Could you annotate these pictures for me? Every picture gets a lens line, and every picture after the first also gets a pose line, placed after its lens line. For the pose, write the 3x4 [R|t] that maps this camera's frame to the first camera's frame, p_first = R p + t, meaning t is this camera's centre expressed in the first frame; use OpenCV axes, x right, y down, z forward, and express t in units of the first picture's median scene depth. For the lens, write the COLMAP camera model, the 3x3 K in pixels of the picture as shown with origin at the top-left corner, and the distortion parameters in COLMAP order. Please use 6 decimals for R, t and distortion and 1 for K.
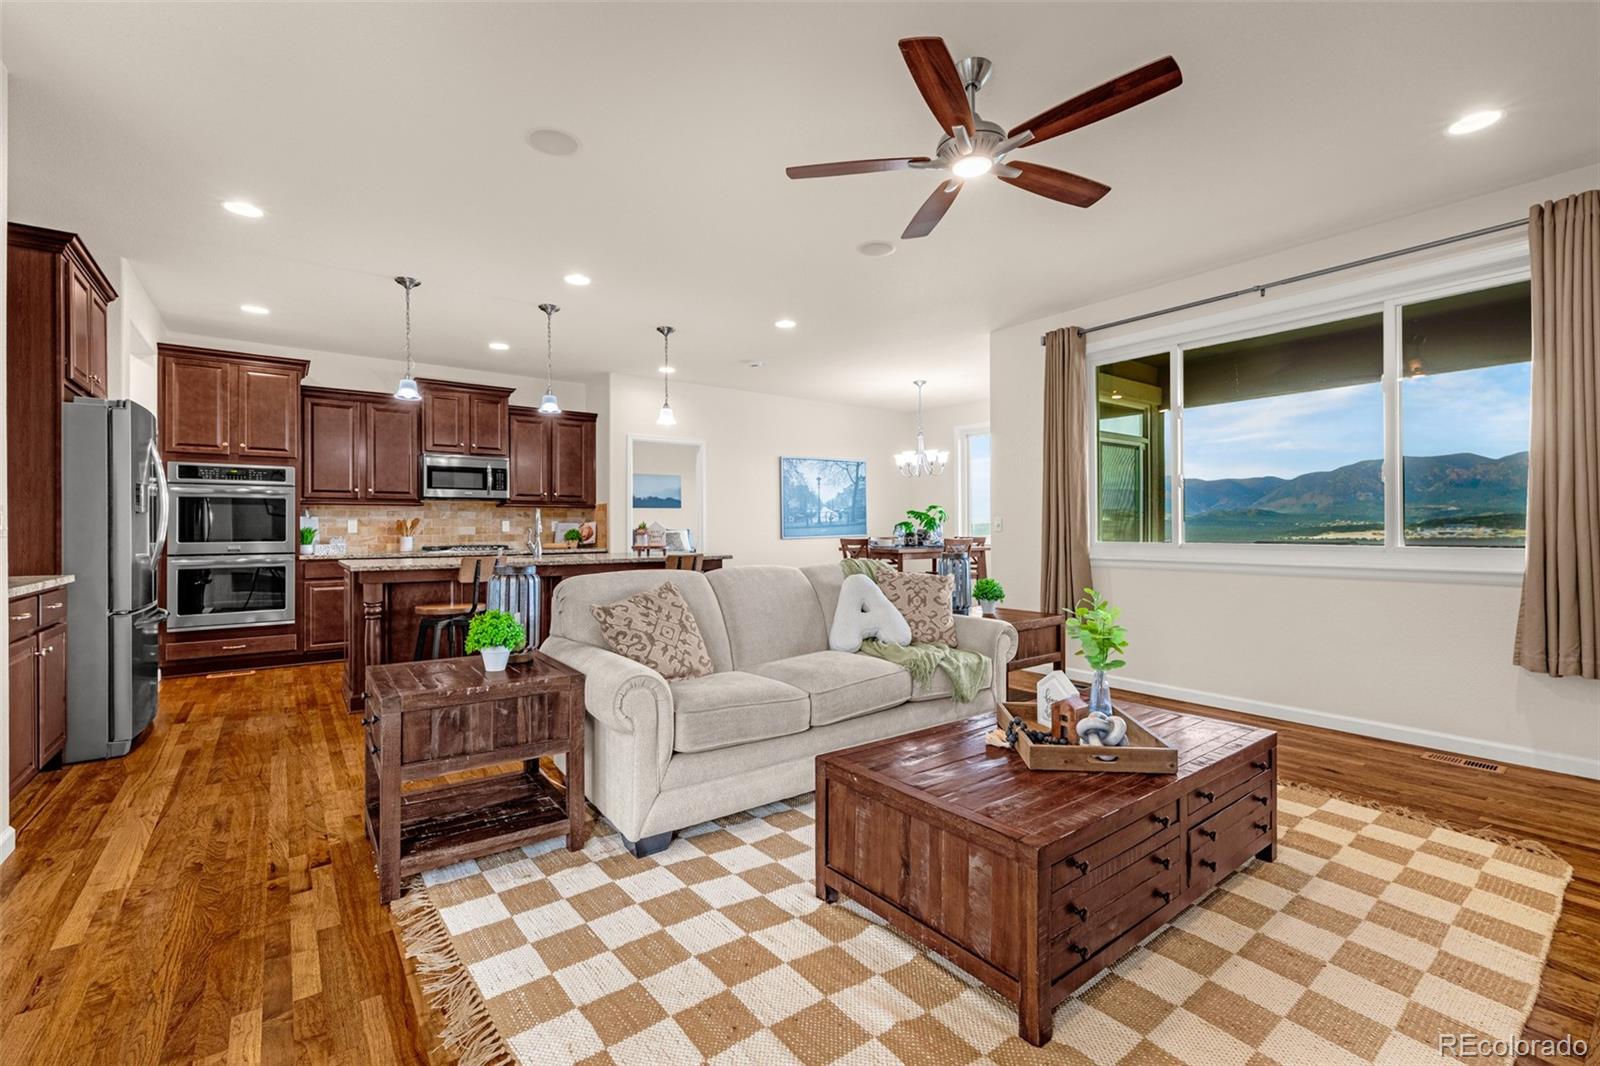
lens RADIAL K [[684.5, 0, 799.4], [0, 684.5, 532.5], [0, 0, 1]] dist [0.001204, 0.000647]
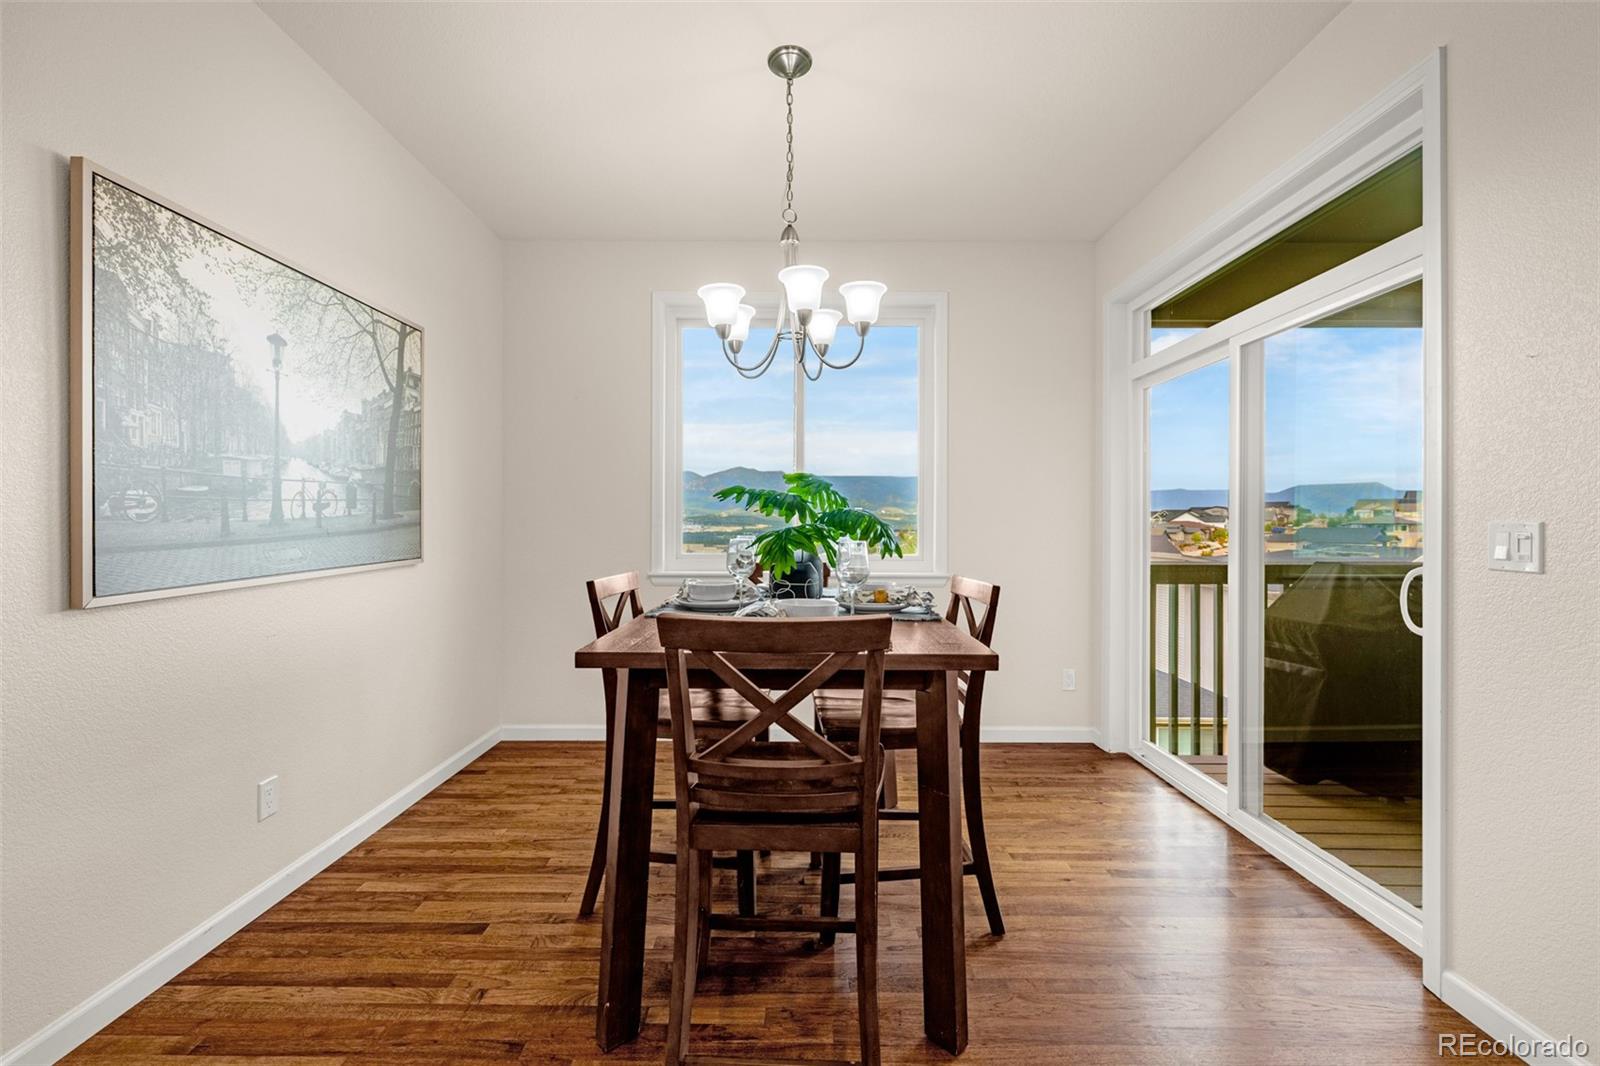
lens RADIAL K [[684.5, 0, 801.7], [0, 684.5, 529.3], [0, 0, 1]] dist [0.001204, 0.000647]
pose [[0.575500, 0.001116, 0.817801, -0.064608], [-0.001754, 0.999998, -0.000129, -0.012258], [-0.817800, -0.001360, 0.575501, 0.728304]]
